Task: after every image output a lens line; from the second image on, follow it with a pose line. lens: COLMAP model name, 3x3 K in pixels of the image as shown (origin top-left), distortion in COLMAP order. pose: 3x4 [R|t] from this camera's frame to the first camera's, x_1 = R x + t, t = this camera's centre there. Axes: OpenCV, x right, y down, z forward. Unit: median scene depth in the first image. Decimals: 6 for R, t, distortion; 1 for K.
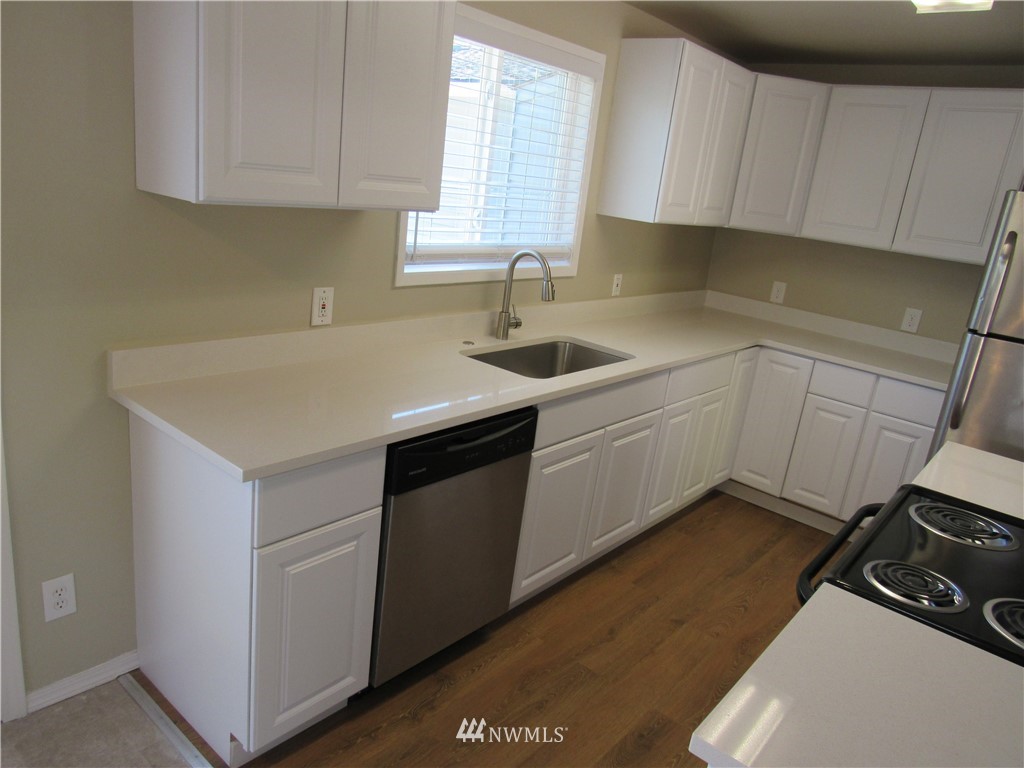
lens RADIAL K [[725.8, 0, 512.0], [0, 725.8, 384.0], [0, 0, 1]] dist [-0.034998, 0.001972]
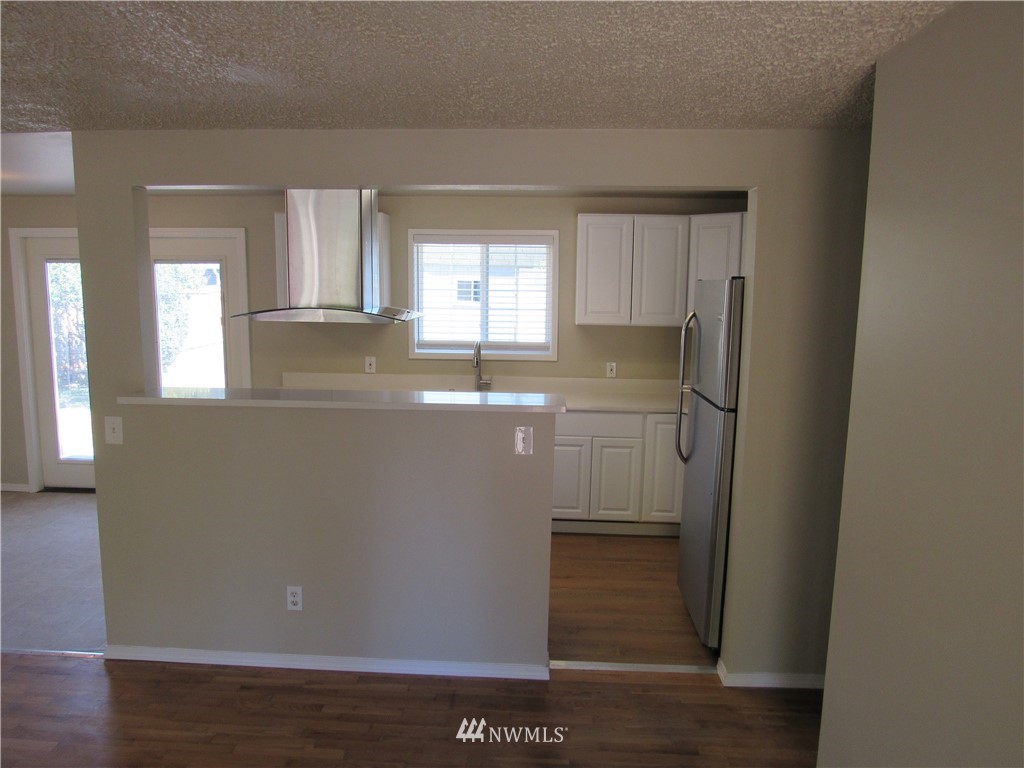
lens RADIAL K [[680.5, 0, 467.7], [0, 680.5, 376.4], [0, 0, 1]] dist [-0.029272, -0.002810]
pose [[0.596417, -0.005373, -0.802657, 1.240971], [-0.168857, 0.976761, -0.132008, 0.122808], [0.784713, 0.214266, 0.581649, -0.024992]]
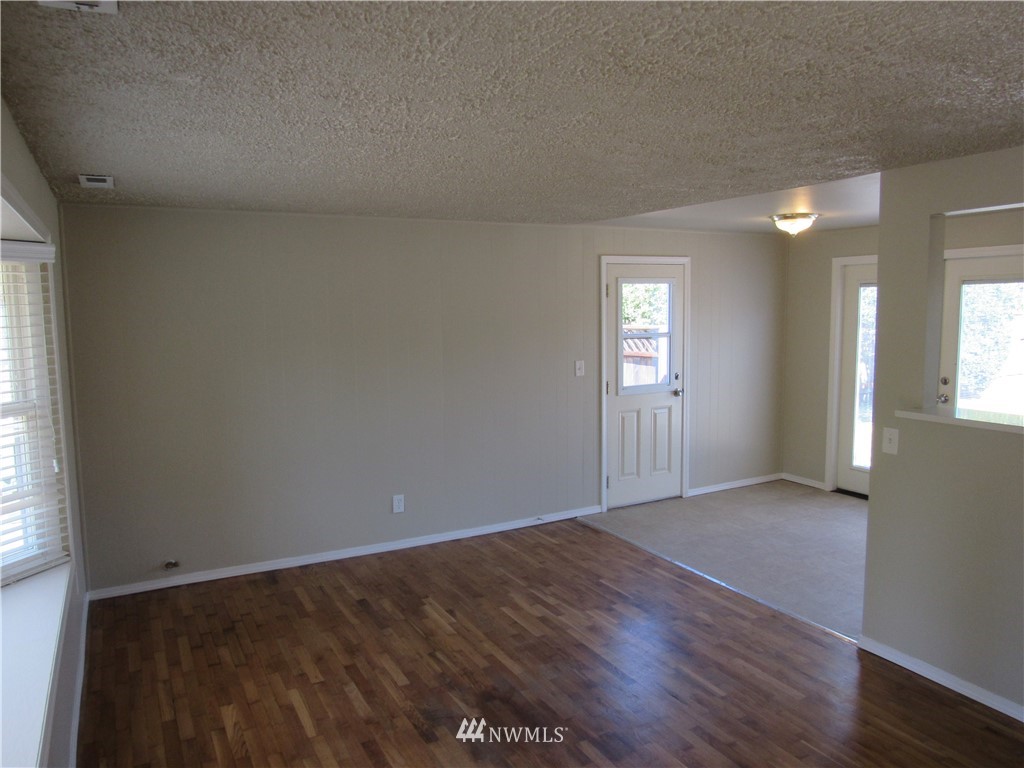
lens RADIAL K [[780.3, 0, 512.0], [0, 780.3, 384.0], [0, 0, 1]] dist [0.000633, 0.068291]
pose [[-0.375399, -0.019753, -0.926653, 1.623695], [-0.298649, 0.949029, 0.100757, 0.126414], [0.877431, 0.314568, -0.362163, 0.084472]]
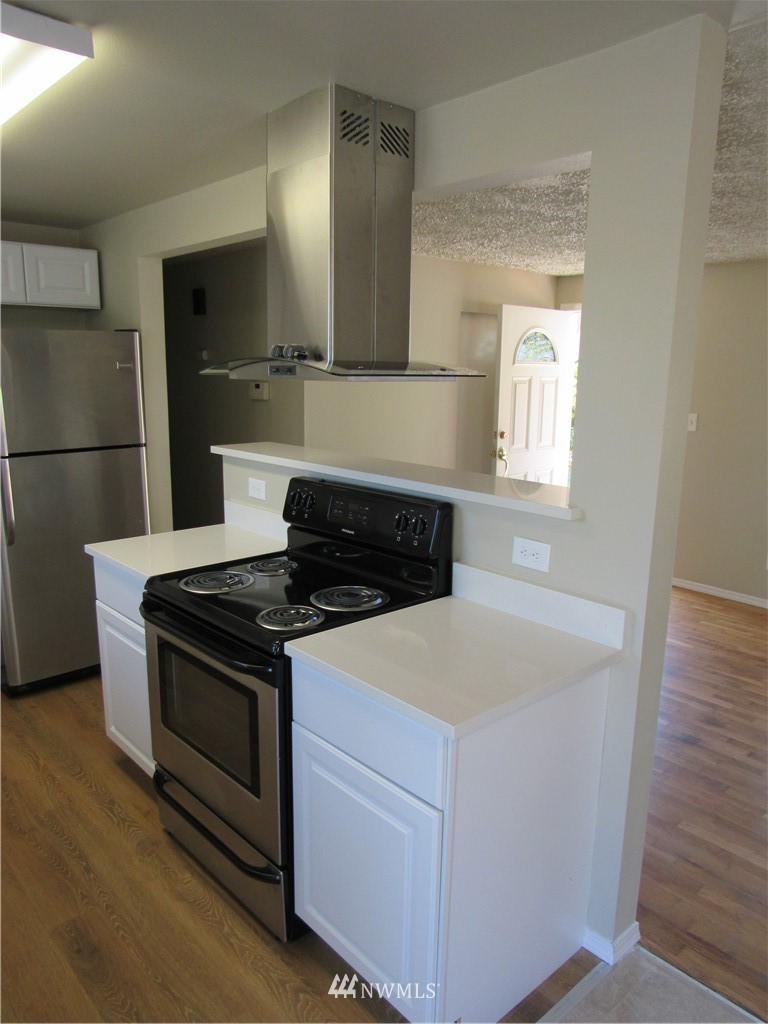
lens RADIAL K [[725.8, 0, 387.1], [0, 725.8, 508.0], [0, 0, 1]] dist [-0.034998, 0.001972]
pose [[0.132379, -0.311568, 0.940958, -0.298592], [0.291630, 0.919537, 0.263447, -0.104834], [-0.947327, 0.239537, 0.212590, 0.196796]]
